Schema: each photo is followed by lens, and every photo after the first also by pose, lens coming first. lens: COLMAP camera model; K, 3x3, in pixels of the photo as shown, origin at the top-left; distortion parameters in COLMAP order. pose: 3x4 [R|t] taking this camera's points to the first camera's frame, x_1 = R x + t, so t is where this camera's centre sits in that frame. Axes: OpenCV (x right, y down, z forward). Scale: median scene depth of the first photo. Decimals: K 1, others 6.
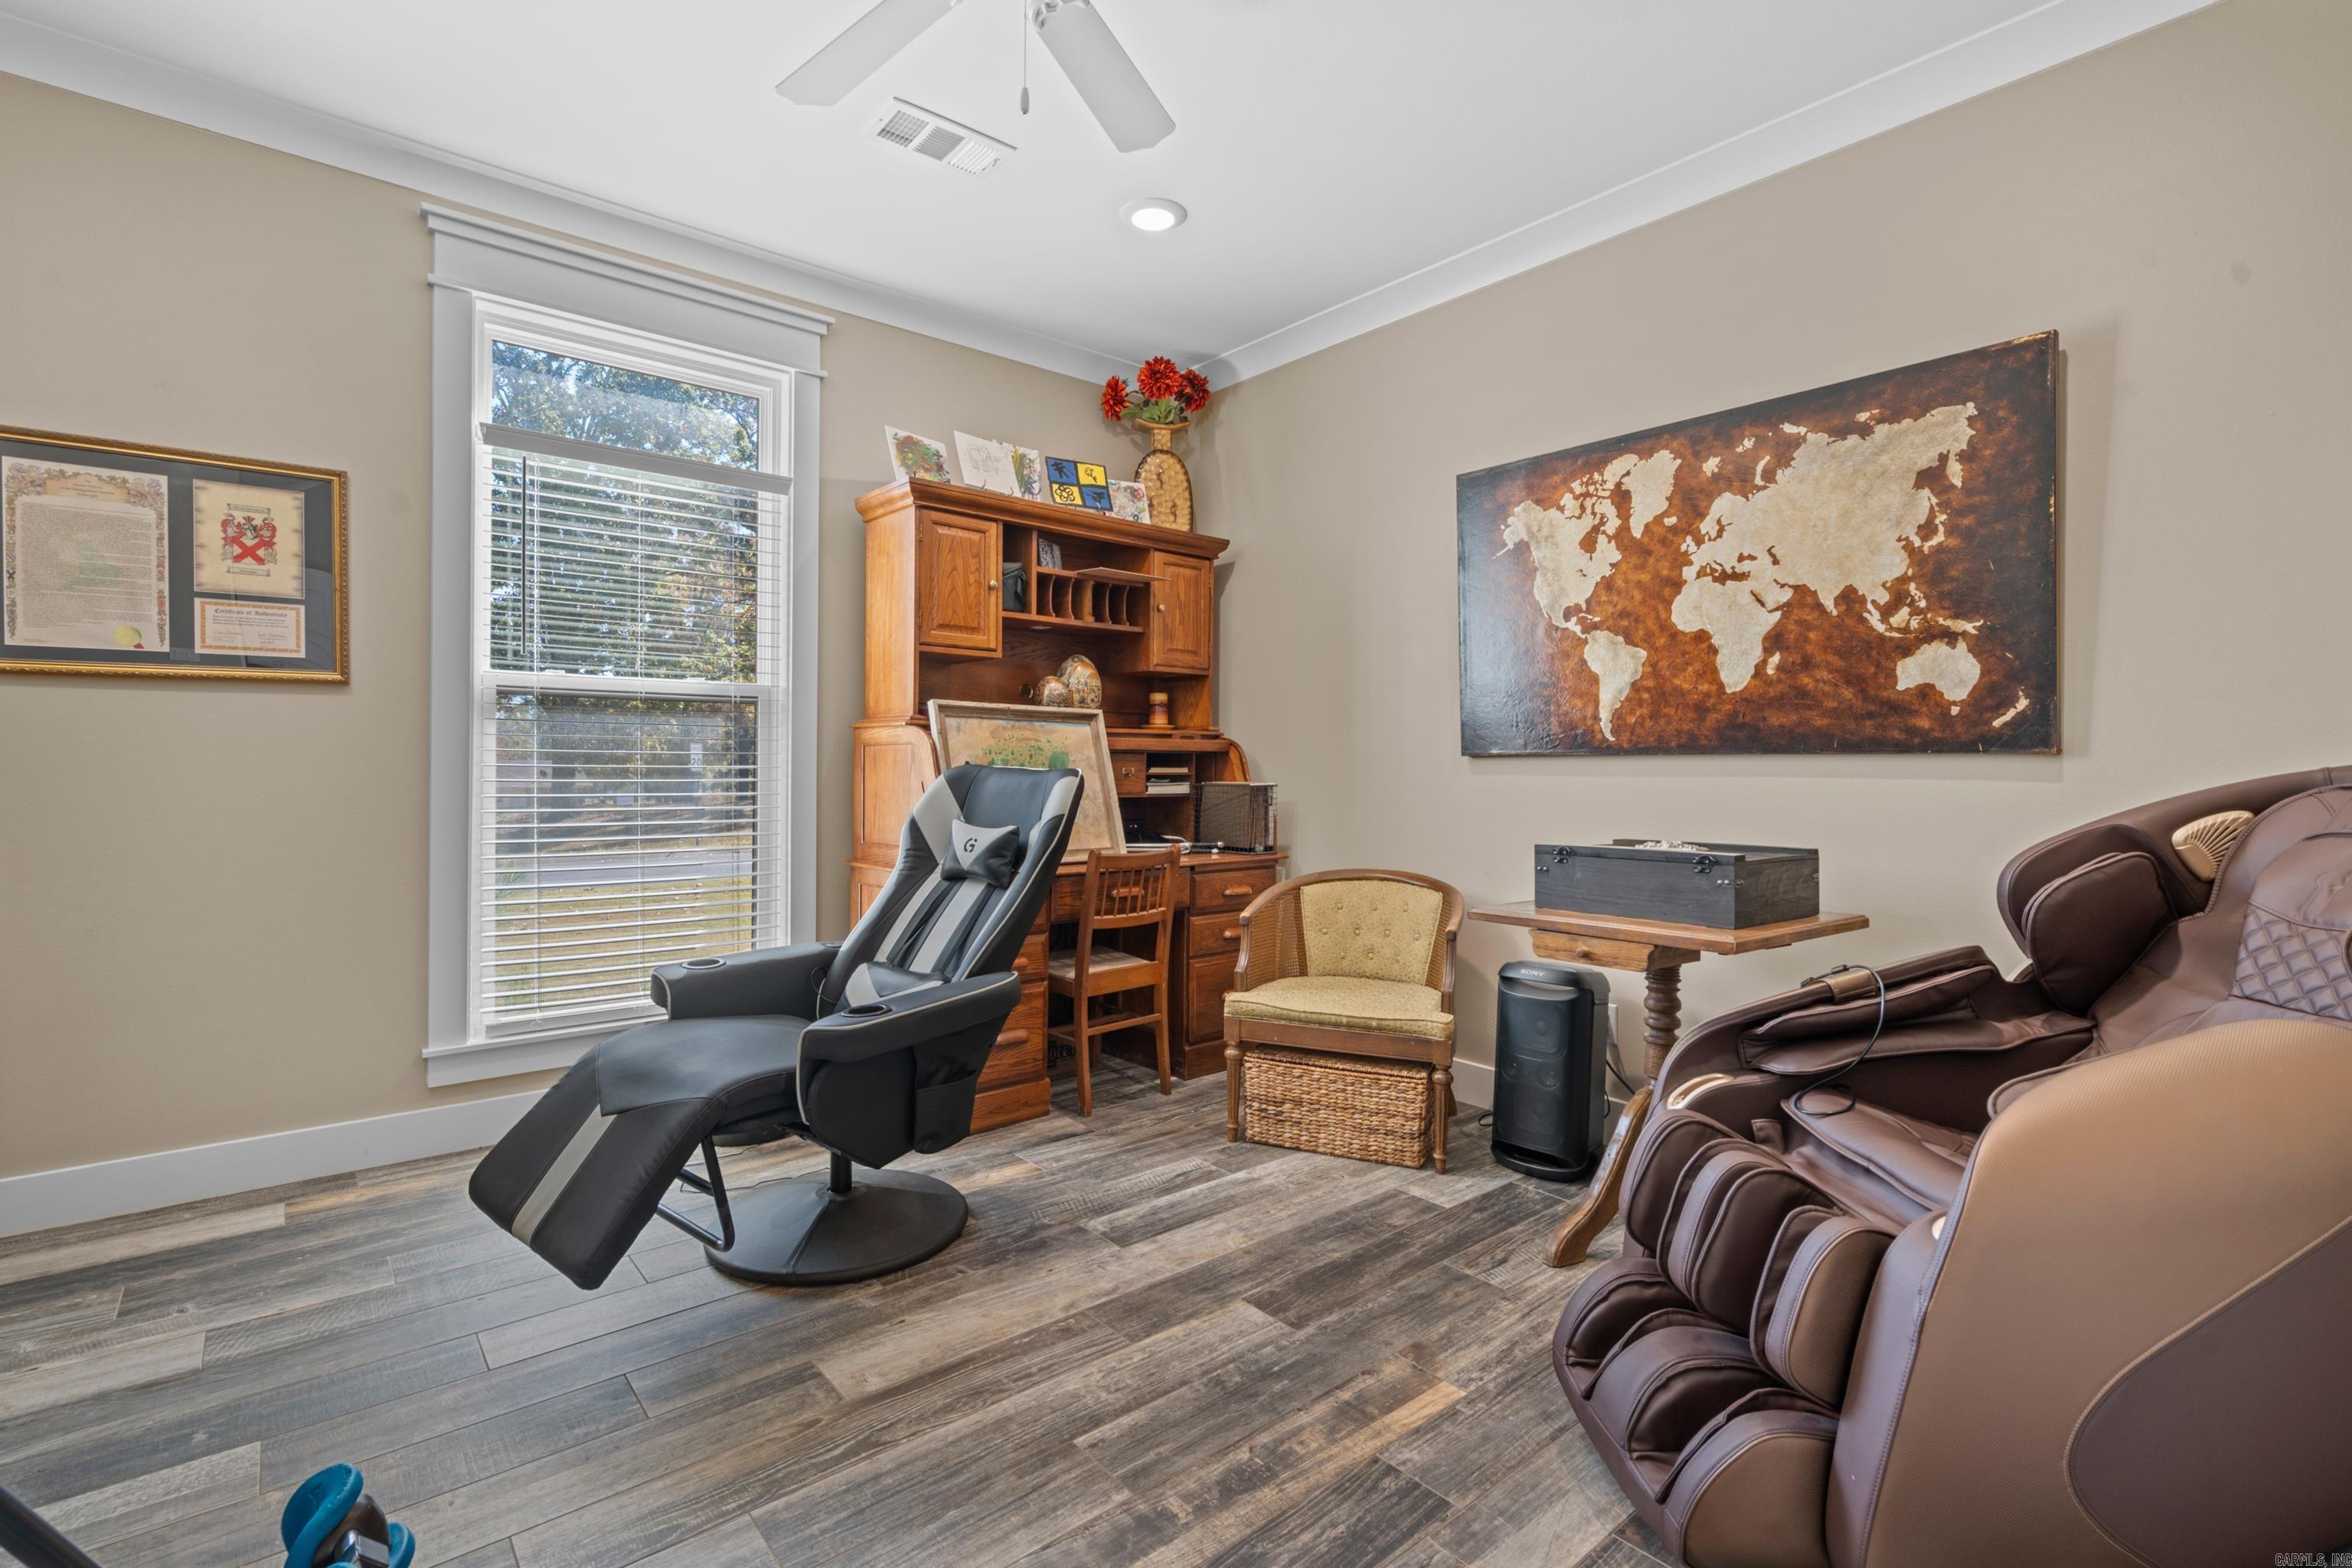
lens RADIAL K [[1069.8, 0, 1165.5], [0, 1069.8, 770.9], [0, 0, 1]] dist [-0.002089, 0.000731]
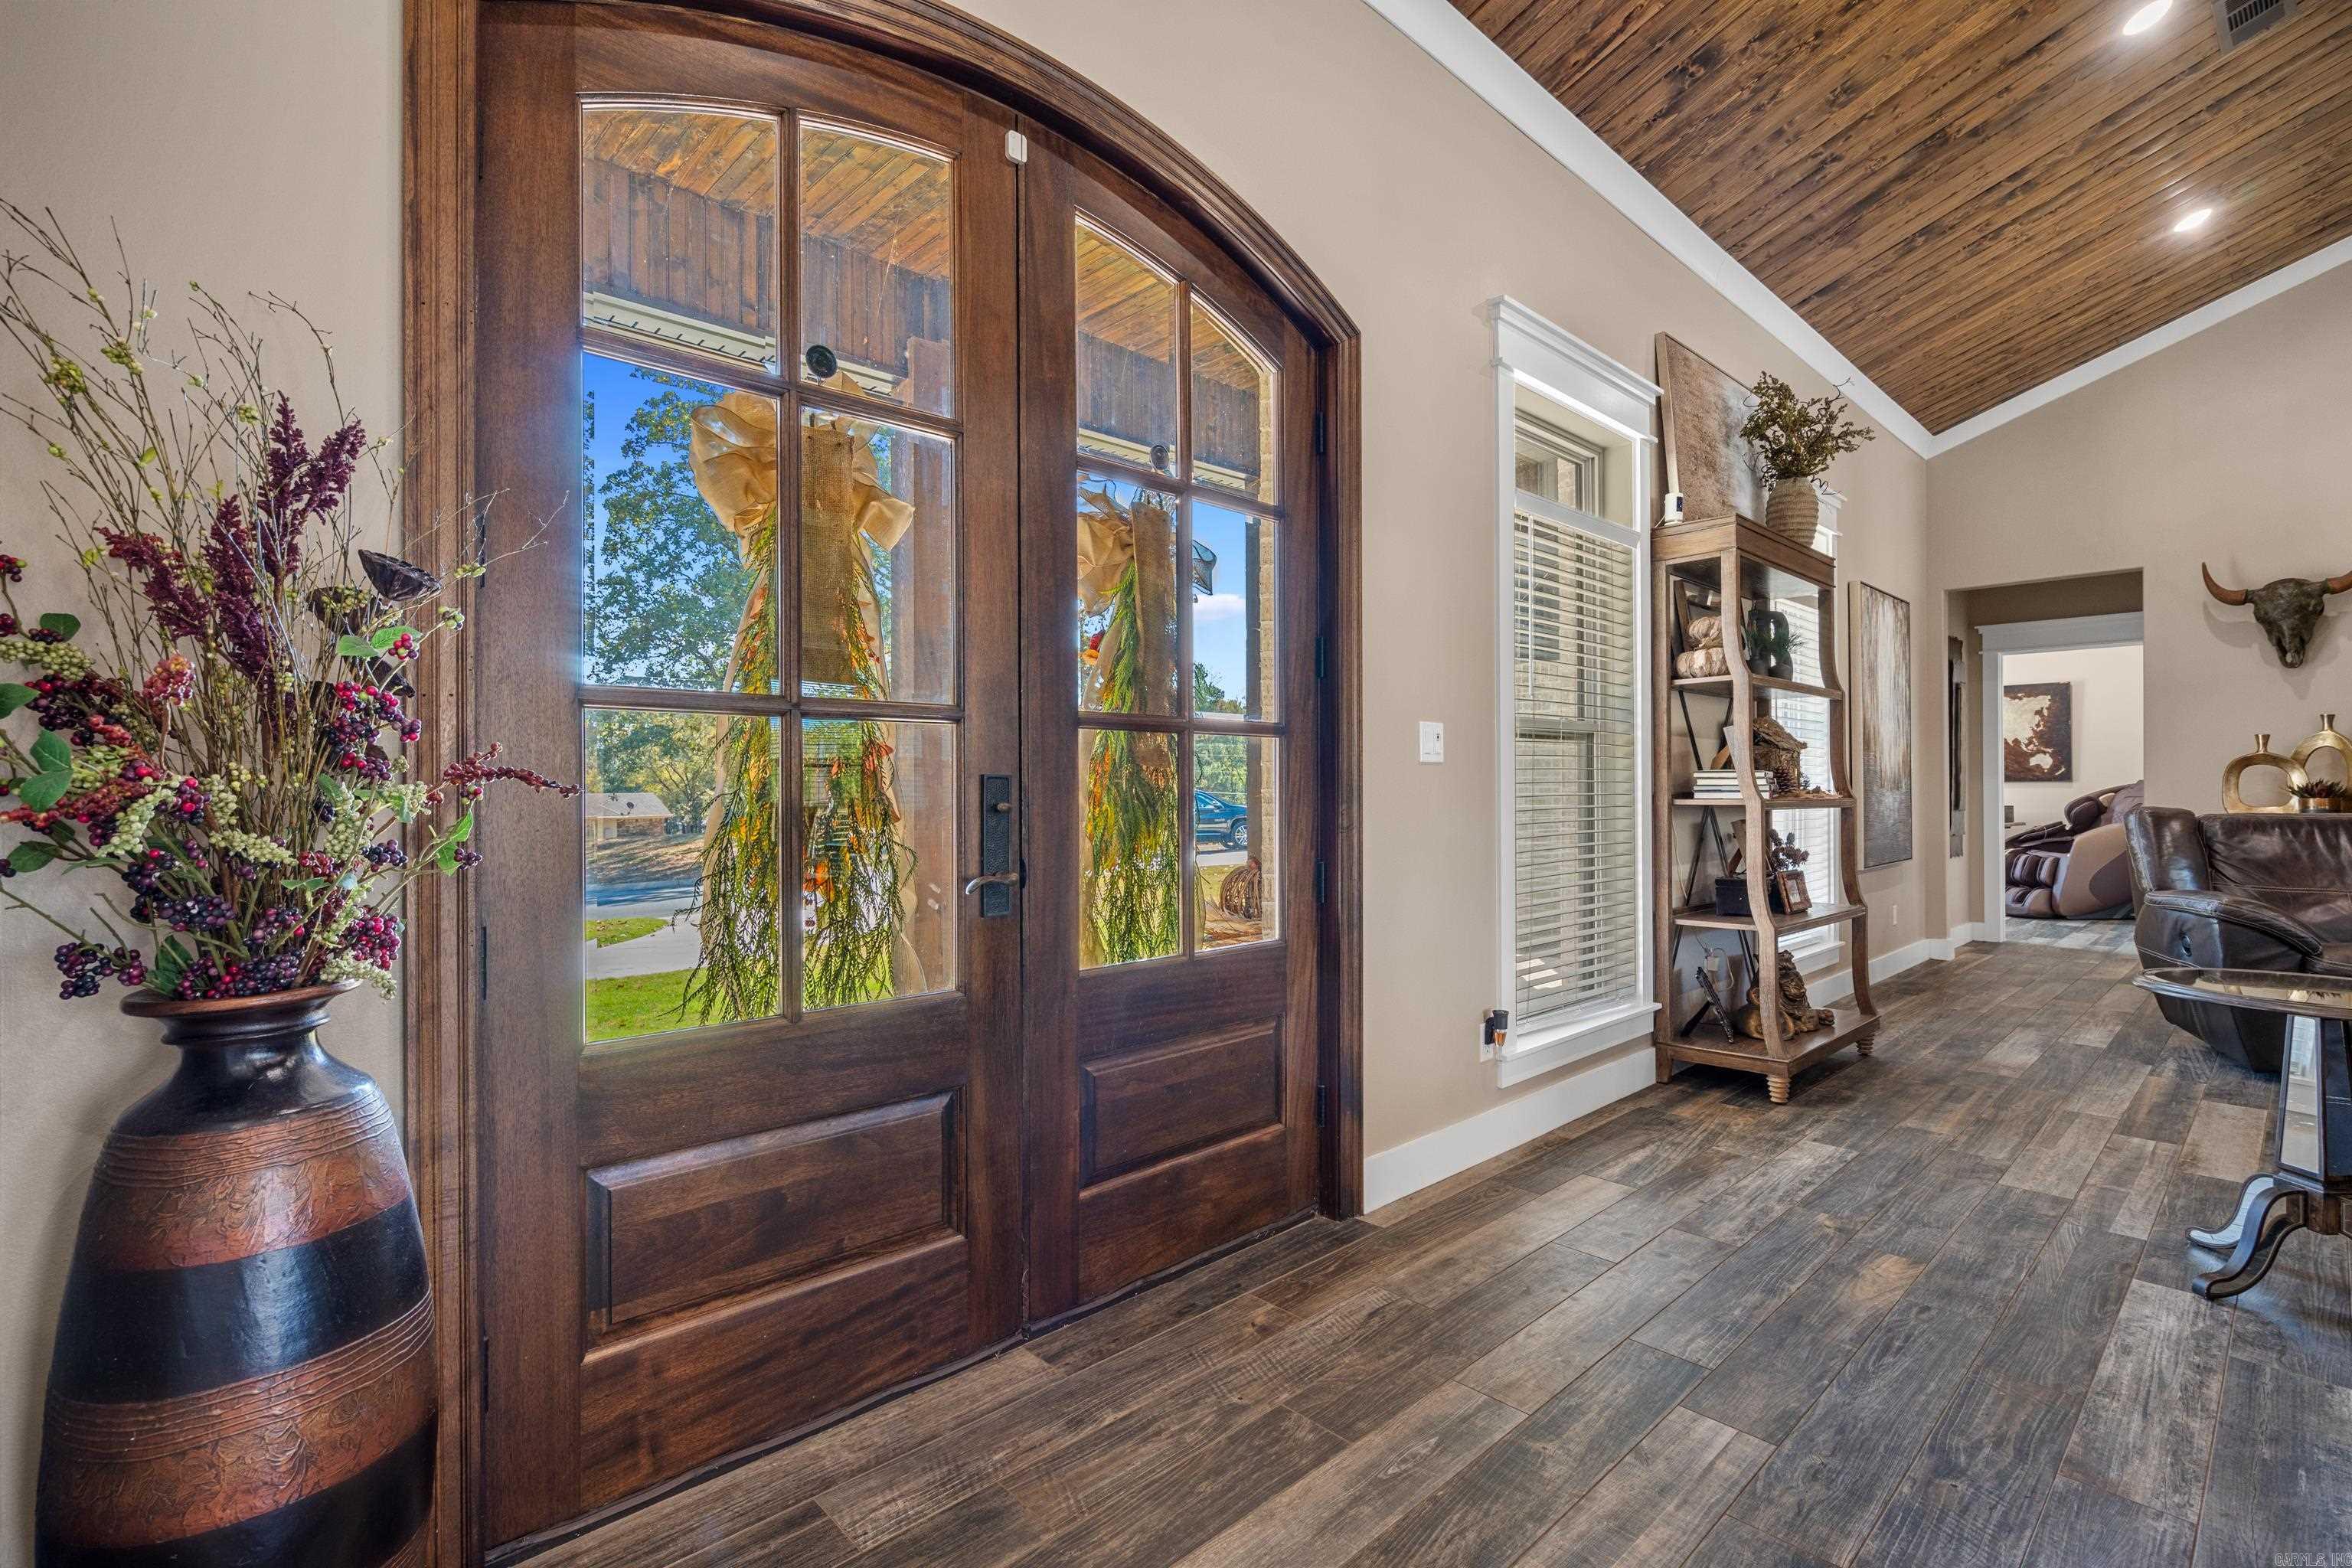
lens RADIAL K [[1069.8, 0, 1176.9], [0, 1069.8, 779.6], [0, 0, 1]] dist [-0.002089, 0.000731]
pose [[0.998209, -0.003823, 0.059705, -1.306443], [0.004764, 0.999867, -0.015627, 0.011316], [-0.059638, 0.015884, 0.998094, -1.331350]]
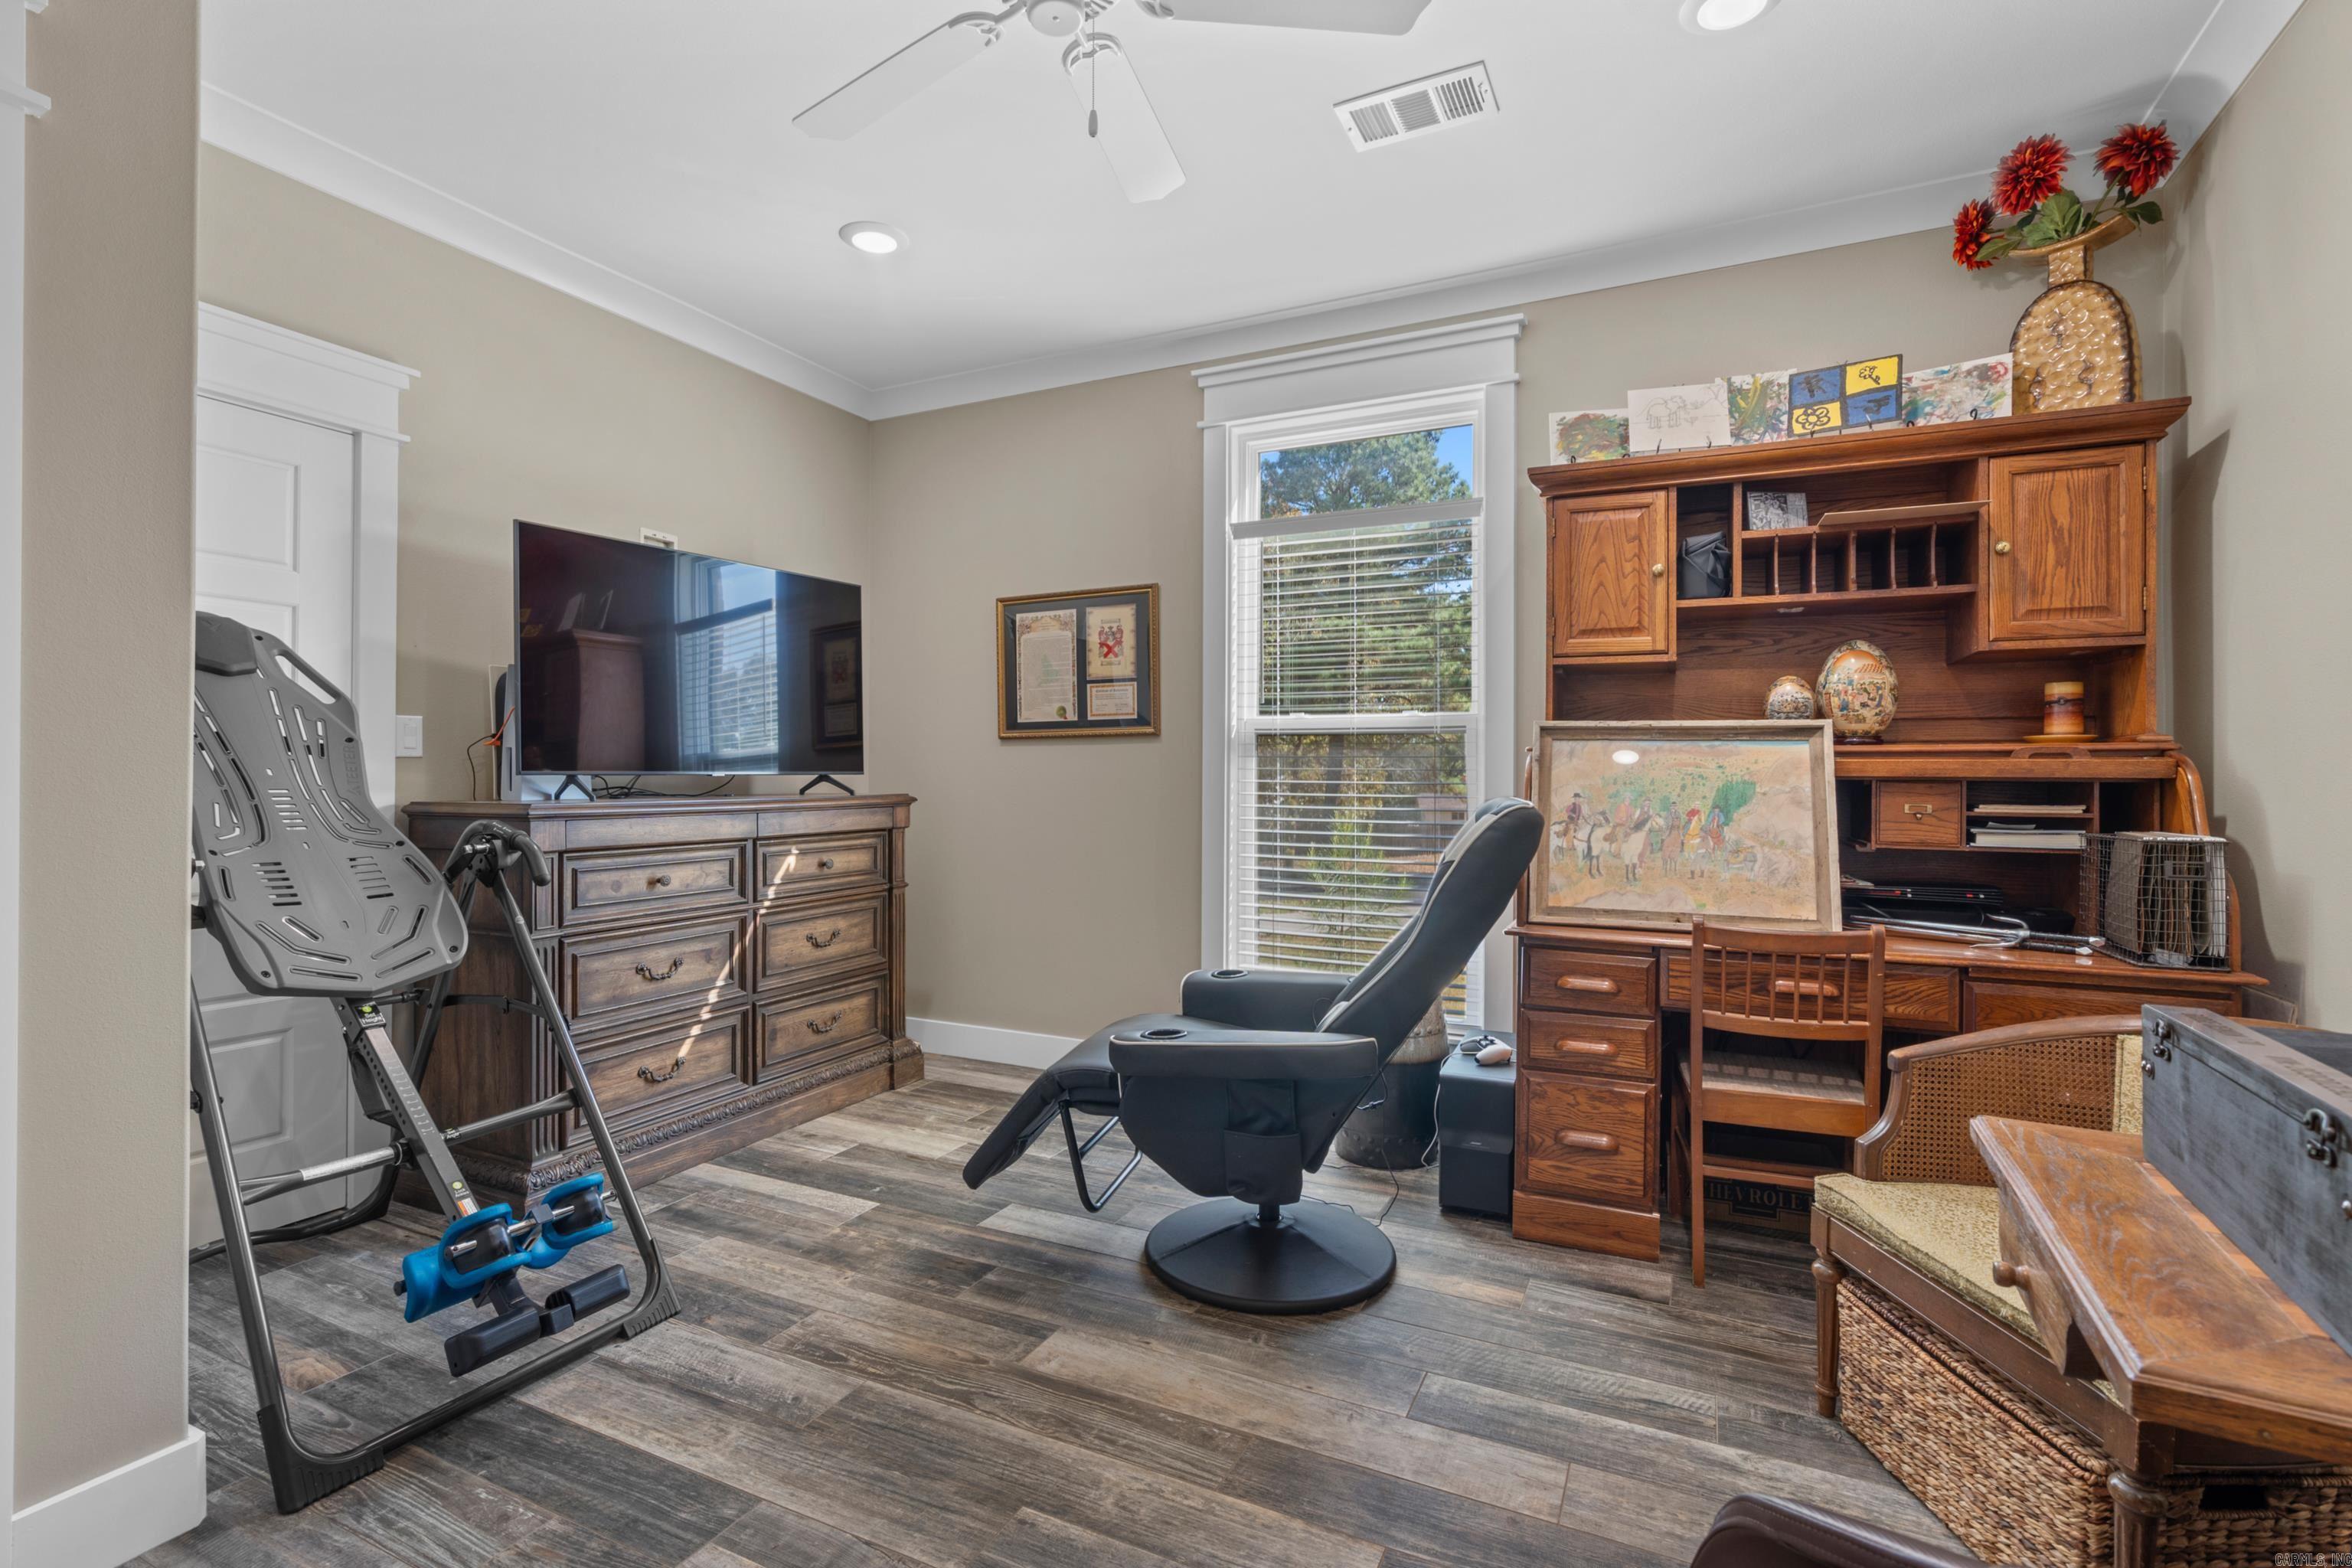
lens RADIAL K [[1069.8, 0, 1166.2], [0, 1069.8, 778.5], [0, 0, 1]] dist [-0.002089, 0.000731]
pose [[0.413278, -0.004867, -0.910592, 0.448582], [-0.010567, 0.999893, -0.010140, -0.008854], [0.910544, 0.013813, 0.413182, 0.379869]]
